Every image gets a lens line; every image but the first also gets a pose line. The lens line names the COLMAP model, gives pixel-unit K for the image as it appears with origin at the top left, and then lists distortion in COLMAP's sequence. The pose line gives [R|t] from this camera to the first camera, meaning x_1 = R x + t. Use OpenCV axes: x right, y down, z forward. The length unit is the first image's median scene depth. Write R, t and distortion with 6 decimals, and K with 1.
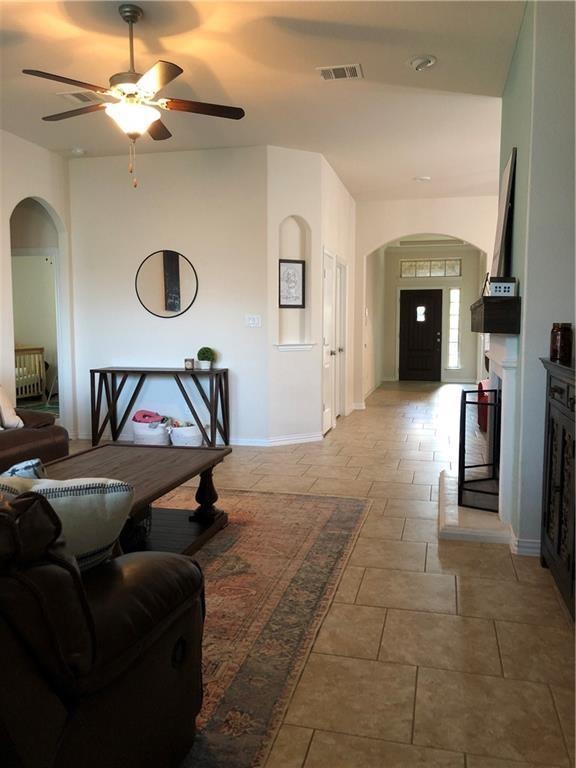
lens RADIAL K [[628.0, 0, 286.4], [0, 628.0, 377.5], [0, 0, 1]] dist [0.086656, -0.185594]
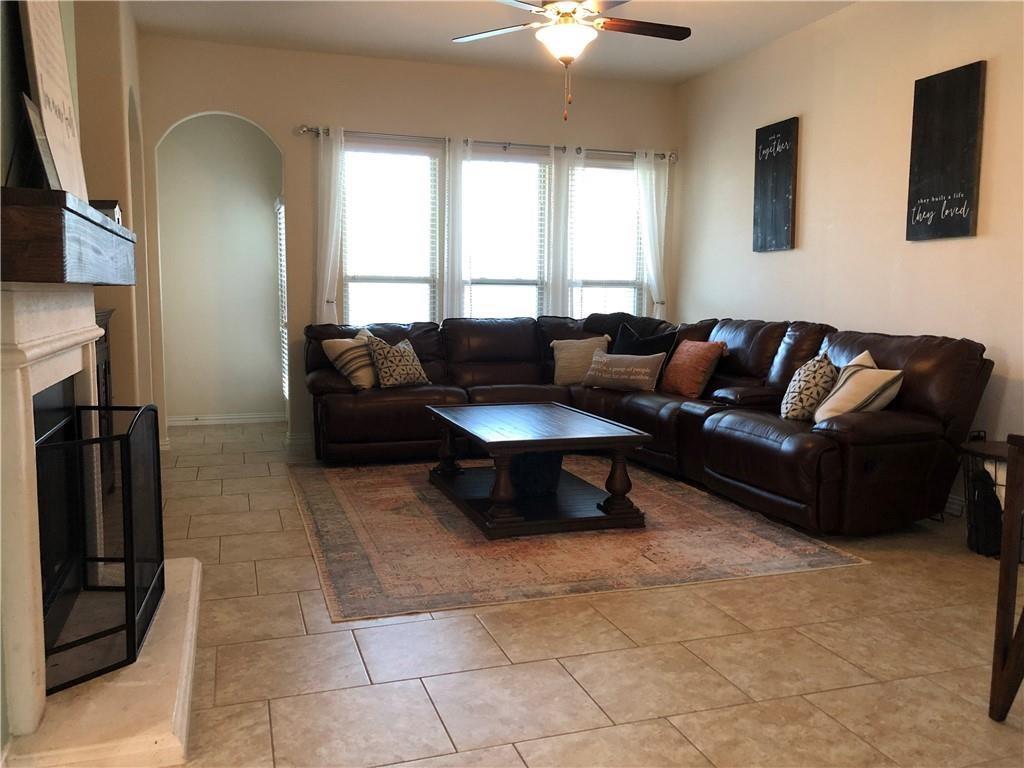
lens RADIAL K [[837.3, 0, 513.9], [0, 837.3, 378.6], [0, 0, 1]] dist [0.086656, -0.185594]
pose [[-0.841295, 0.043252, -0.538844, 0.454379], [-0.058944, 0.983511, 0.170973, -0.145675], [0.537353, 0.175600, -0.824873, 1.963879]]
